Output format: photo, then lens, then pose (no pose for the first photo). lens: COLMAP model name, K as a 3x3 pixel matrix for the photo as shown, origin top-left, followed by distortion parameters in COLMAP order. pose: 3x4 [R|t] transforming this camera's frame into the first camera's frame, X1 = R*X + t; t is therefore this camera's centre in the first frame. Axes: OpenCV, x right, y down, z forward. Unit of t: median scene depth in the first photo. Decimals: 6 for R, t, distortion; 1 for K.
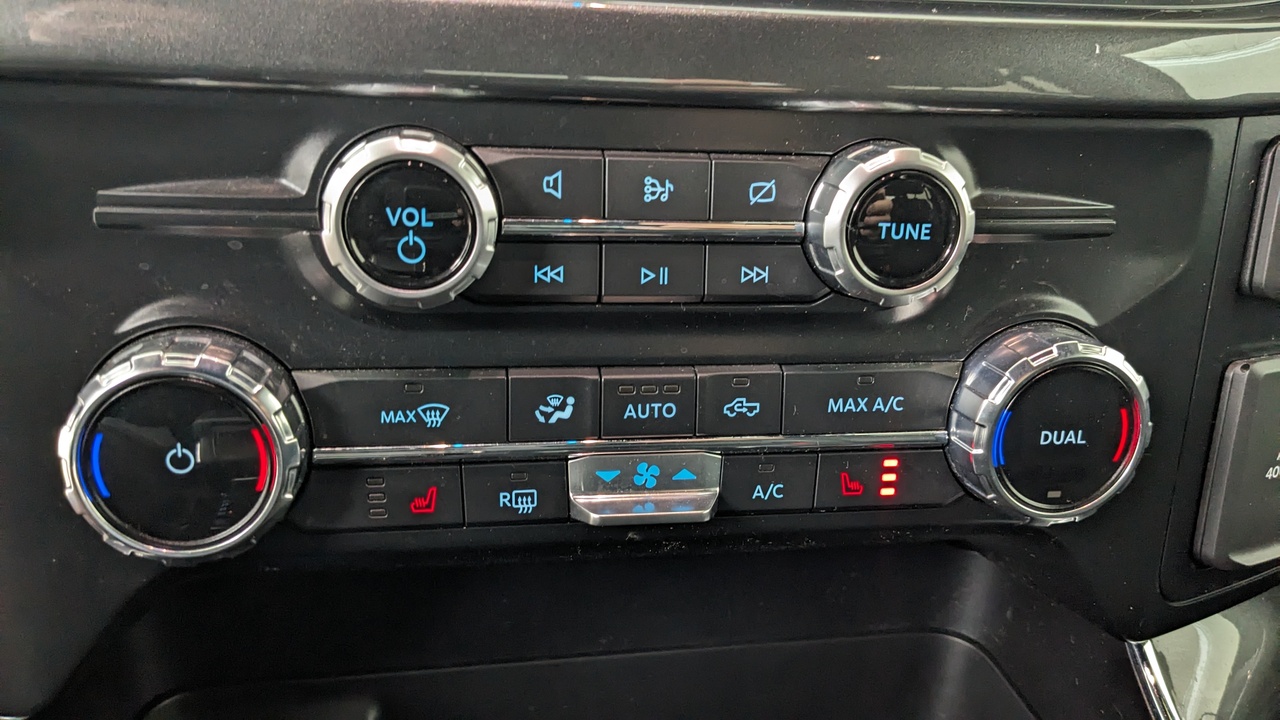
lens RADIAL K [[1040.3, 0, 643.3], [0, 1040.3, 363.8], [0, 0, 1]] dist [0.055417, -0.111952]
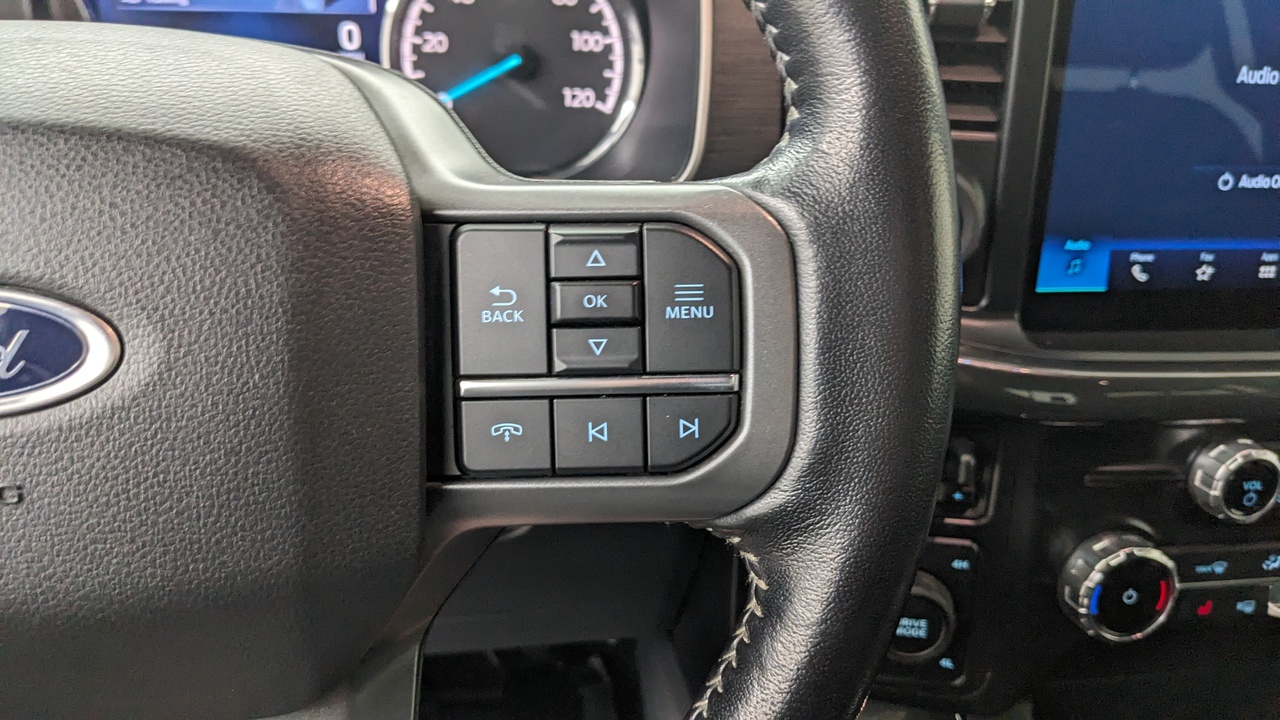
lens RADIAL K [[1040.3, 0, 645.4], [0, 1040.3, 345.7], [0, 0, 1]] dist [0.055417, -0.111952]
pose [[0.999903, -0.002259, -0.013774, -1.222116], [0.002390, 0.999952, 0.009478, -0.382541], [0.013752, -0.009510, 0.999860, -0.980559]]
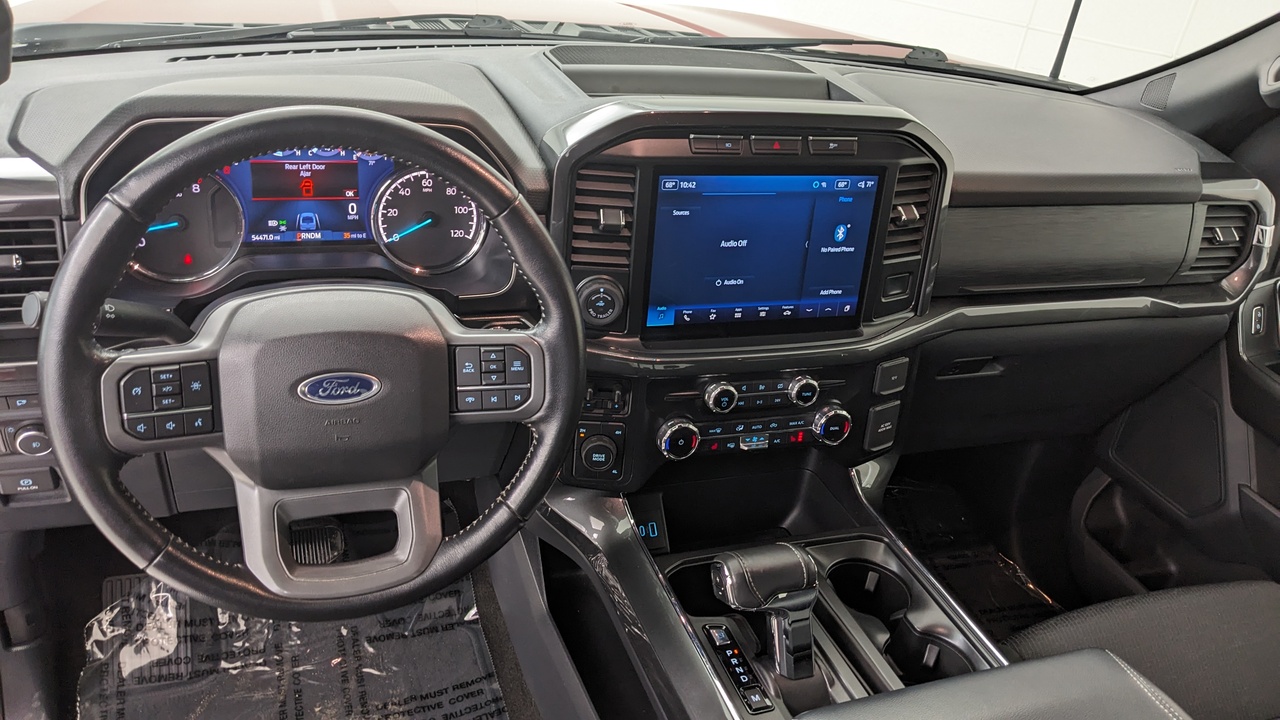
lens RADIAL K [[1040.3, 0, 642.0], [0, 1040.3, 334.4], [0, 0, 1]] dist [0.055417, -0.111952]
pose [[0.983996, -0.020449, 0.177013, -1.414101], [0.002824, 0.995058, 0.099256, -0.897286], [-0.178168, -0.097168, 0.979191, -3.769352]]
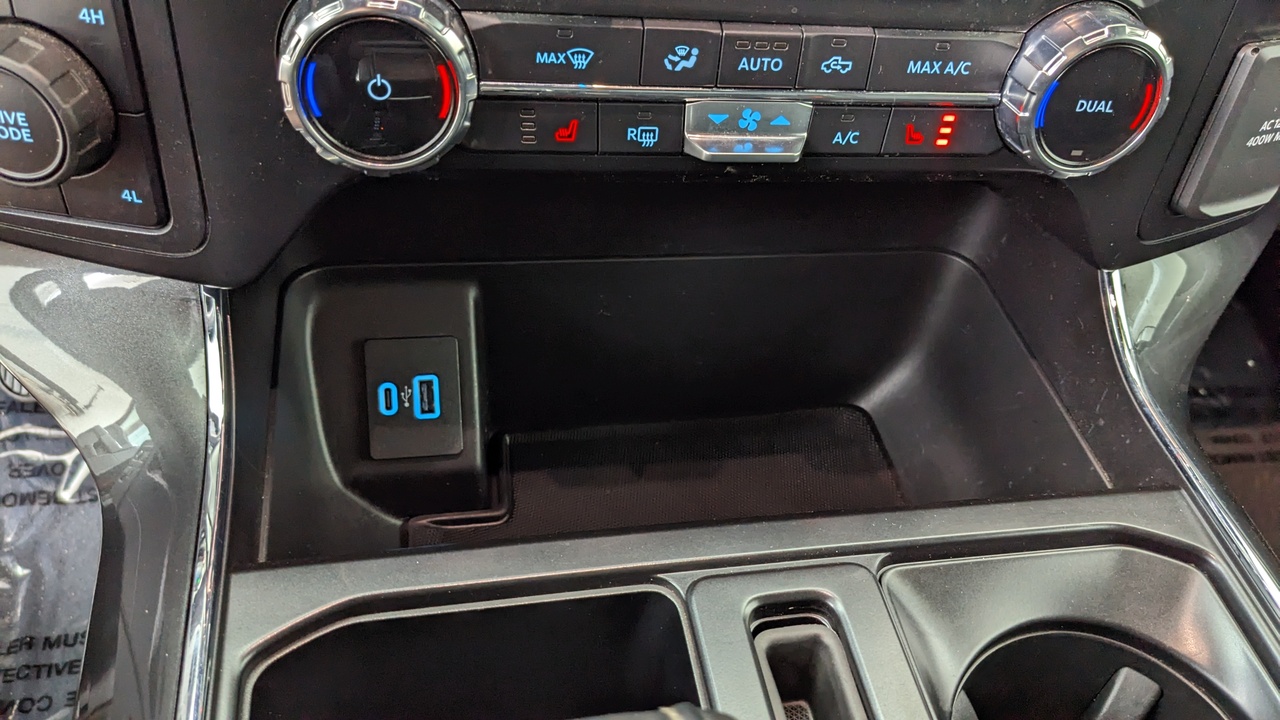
lens RADIAL K [[1040.3, 0, 669.1], [0, 1040.3, 397.6], [0, 0, 1]] dist [0.055417, -0.111952]
pose [[0.996914, 0.042511, 0.065997, -0.155943], [-0.065548, 0.913383, 0.401789, -0.077260], [-0.043200, -0.404875, 0.913351, -0.218503]]
